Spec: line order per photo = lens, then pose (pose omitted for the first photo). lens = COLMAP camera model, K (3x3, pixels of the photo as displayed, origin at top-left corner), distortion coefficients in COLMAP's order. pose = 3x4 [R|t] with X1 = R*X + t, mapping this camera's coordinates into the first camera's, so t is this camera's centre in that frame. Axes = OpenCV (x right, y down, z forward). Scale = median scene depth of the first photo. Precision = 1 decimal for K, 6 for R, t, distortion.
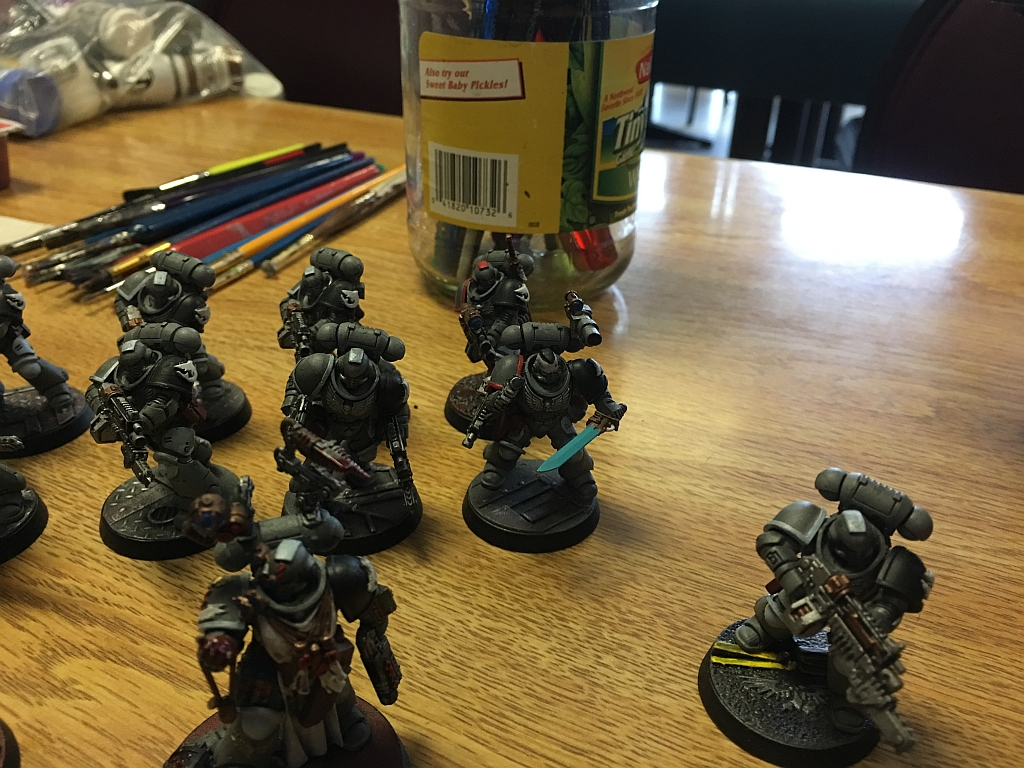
lens RADIAL K [[852.4, 0, 515.7], [0, 852.4, 390.9], [0, 0, 1]] dist [0.046944, -0.091940]
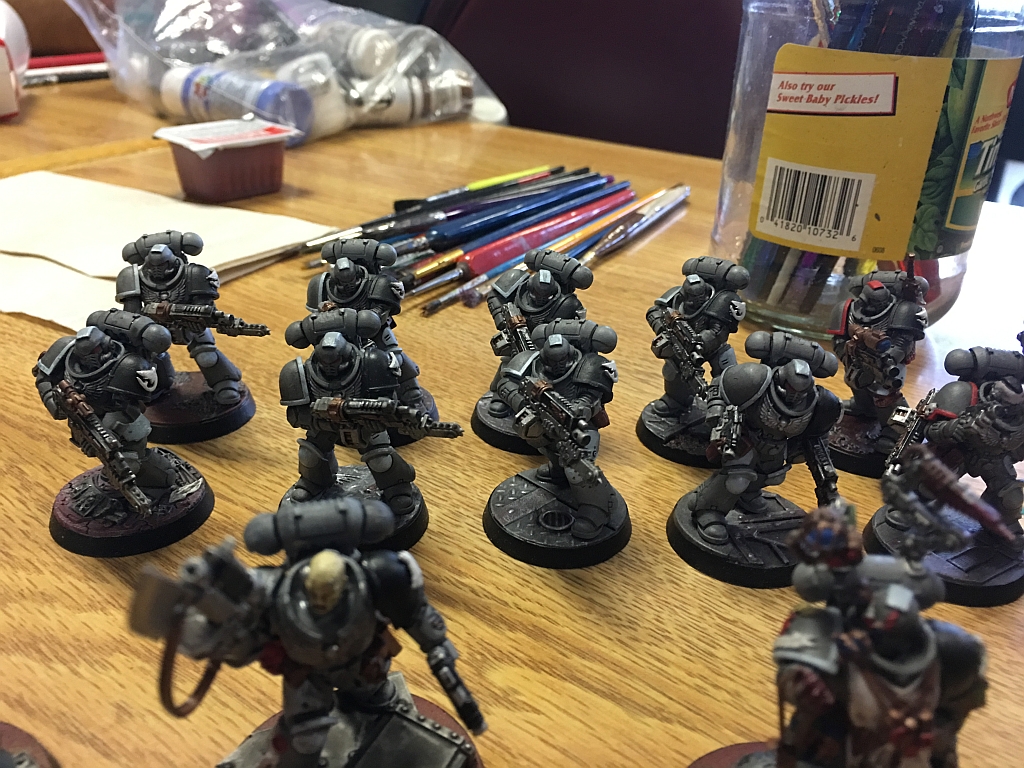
lens RADIAL K [[852.4, 0, 514.8], [0, 852.4, 386.5], [0, 0, 1]] dist [0.046944, -0.091940]
pose [[0.989390, 0.078635, -0.122164, -0.262975], [-0.084982, 0.995243, -0.047629, 0.033941], [0.117837, 0.057506, 0.991366, 0.038243]]
